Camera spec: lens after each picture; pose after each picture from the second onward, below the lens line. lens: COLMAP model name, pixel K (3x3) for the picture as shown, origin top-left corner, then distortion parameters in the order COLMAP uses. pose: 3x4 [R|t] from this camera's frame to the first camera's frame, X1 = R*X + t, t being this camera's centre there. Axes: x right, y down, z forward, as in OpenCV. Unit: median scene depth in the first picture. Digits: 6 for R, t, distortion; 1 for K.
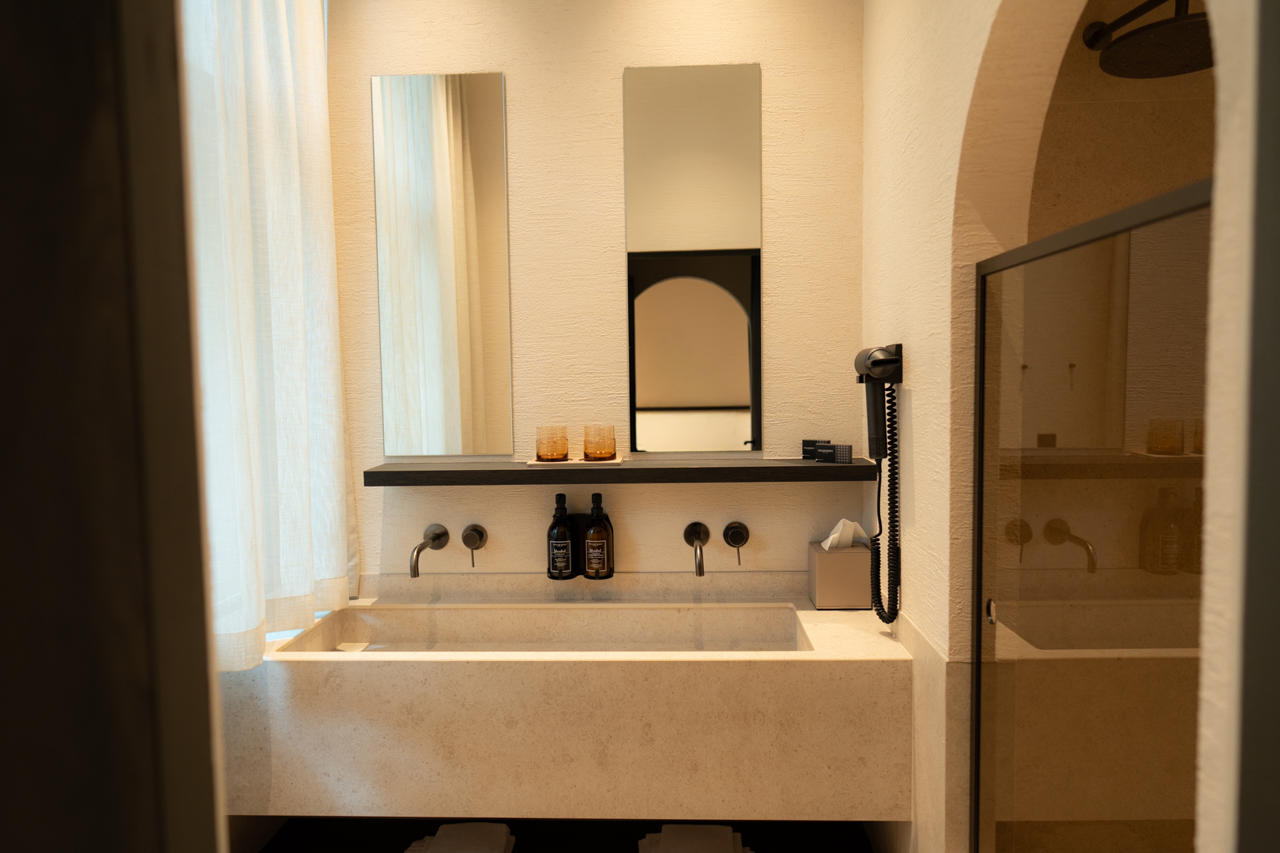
lens RADIAL K [[849.0, 0, 629.3], [0, 849.0, 433.0], [0, 0, 1]] dist [-0.001891, 0.000908]
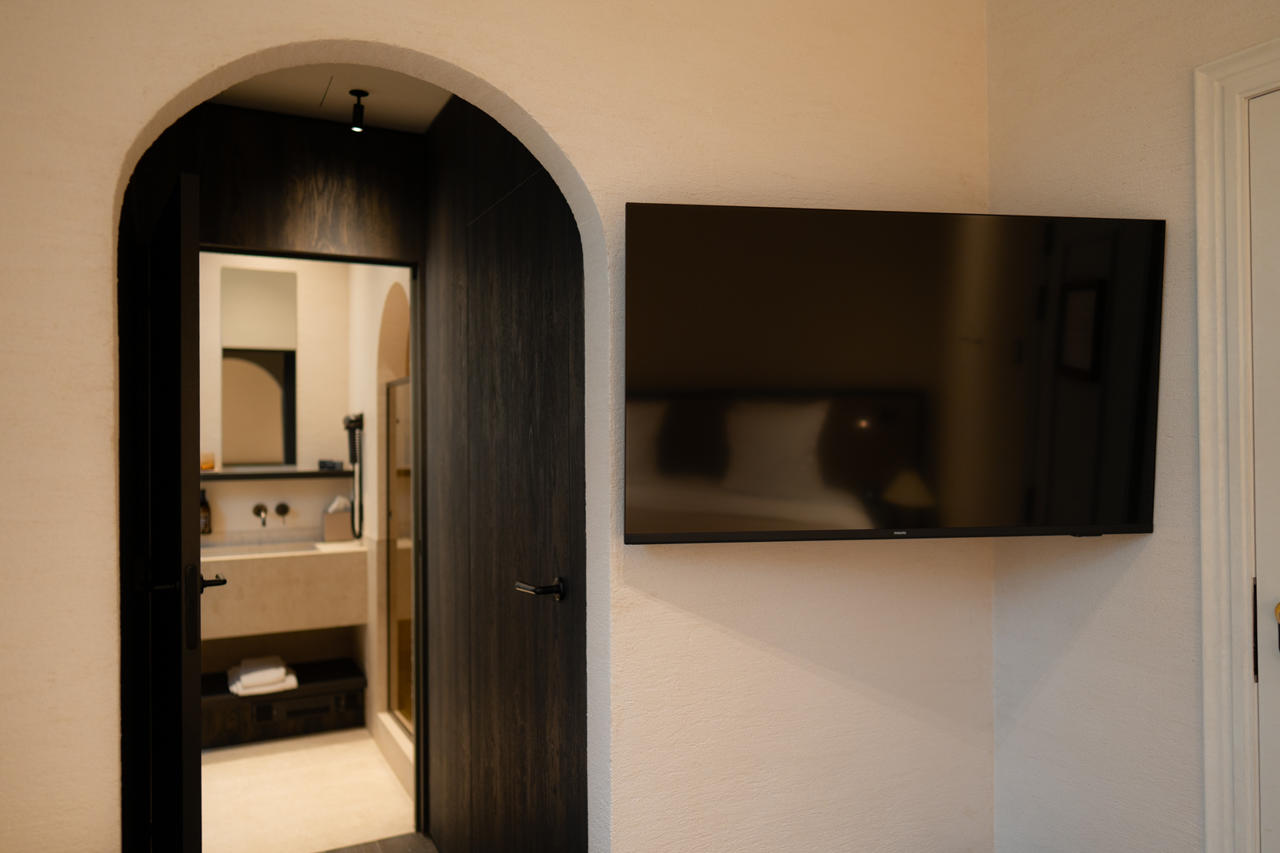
lens RADIAL K [[849.0, 0, 629.3], [0, 849.0, 433.0], [0, 0, 1]] dist [-0.001891, 0.000908]
pose [[0.859719, 0.015794, 0.510524, -0.204619], [0.026949, 0.996727, -0.076217, 0.127595], [-0.510056, 0.079283, 0.856479, -1.188474]]
